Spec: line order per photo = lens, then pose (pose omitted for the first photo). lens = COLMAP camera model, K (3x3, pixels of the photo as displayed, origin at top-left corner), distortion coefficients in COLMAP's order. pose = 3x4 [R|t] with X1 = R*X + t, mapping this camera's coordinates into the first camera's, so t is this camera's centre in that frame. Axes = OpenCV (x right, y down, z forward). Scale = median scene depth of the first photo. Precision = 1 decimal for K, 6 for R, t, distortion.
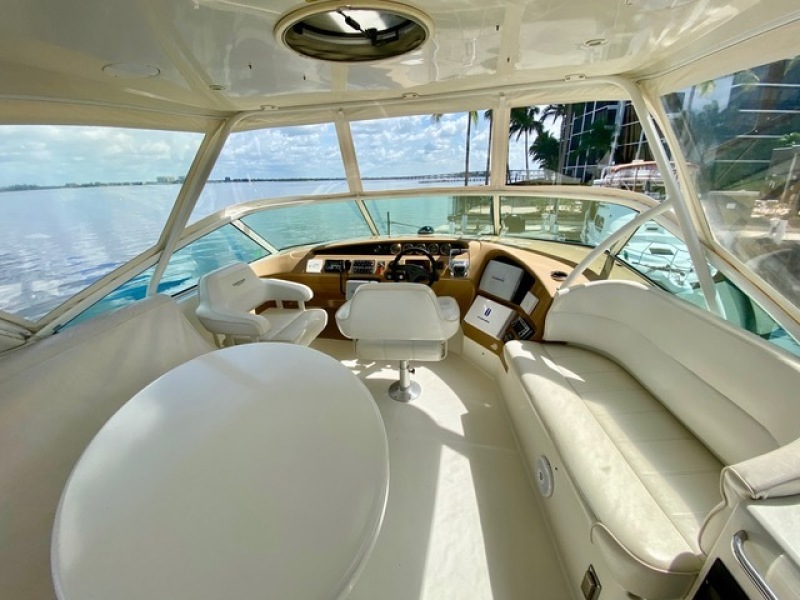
lens RADIAL K [[326.1, 0, 402.9], [0, 326.1, 302.6], [0, 0, 1]] dist [0.000730, -0.014292]
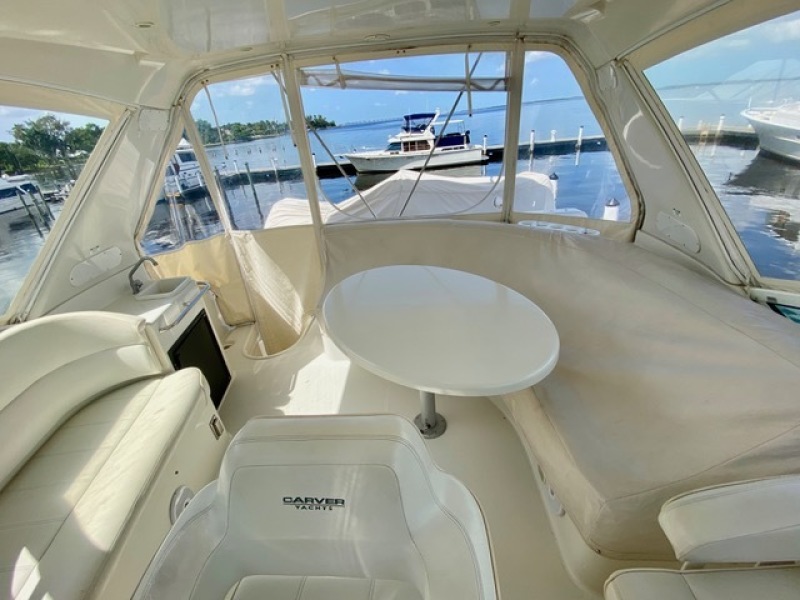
lens RADIAL K [[326.1, 0, 402.9], [0, 326.1, 302.6], [0, 0, 1]] dist [0.000730, -0.014292]
pose [[-0.975897, 0.188314, -0.110287, -0.095125], [0.039037, 0.647849, 0.760768, -0.281538], [0.214712, 0.738126, -0.639585, 0.715171]]
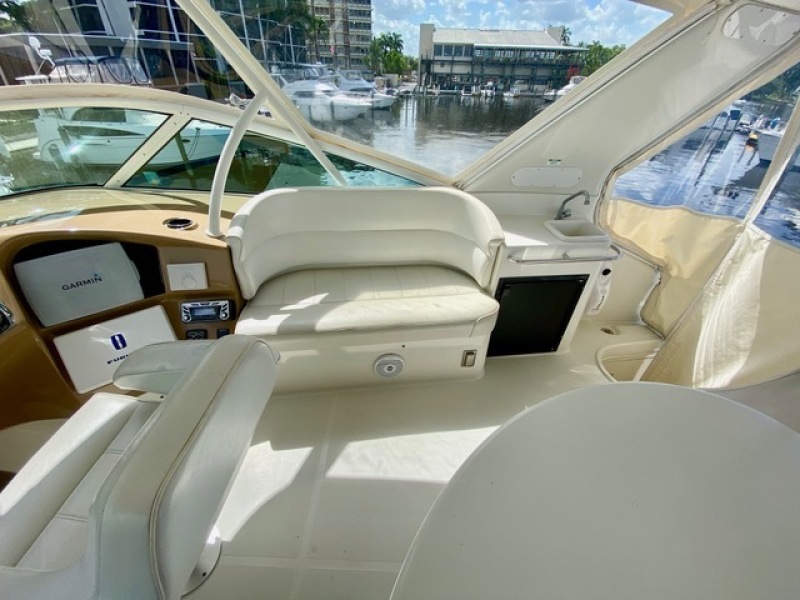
lens RADIAL K [[326.1, 0, 402.9], [0, 326.1, 302.6], [0, 0, 1]] dist [0.000730, -0.014292]
pose [[-0.200531, -0.548634, 0.811658, -0.203479], [0.327723, 0.743190, 0.583323, -0.154536], [-0.923247, 0.382974, 0.030767, 0.460520]]
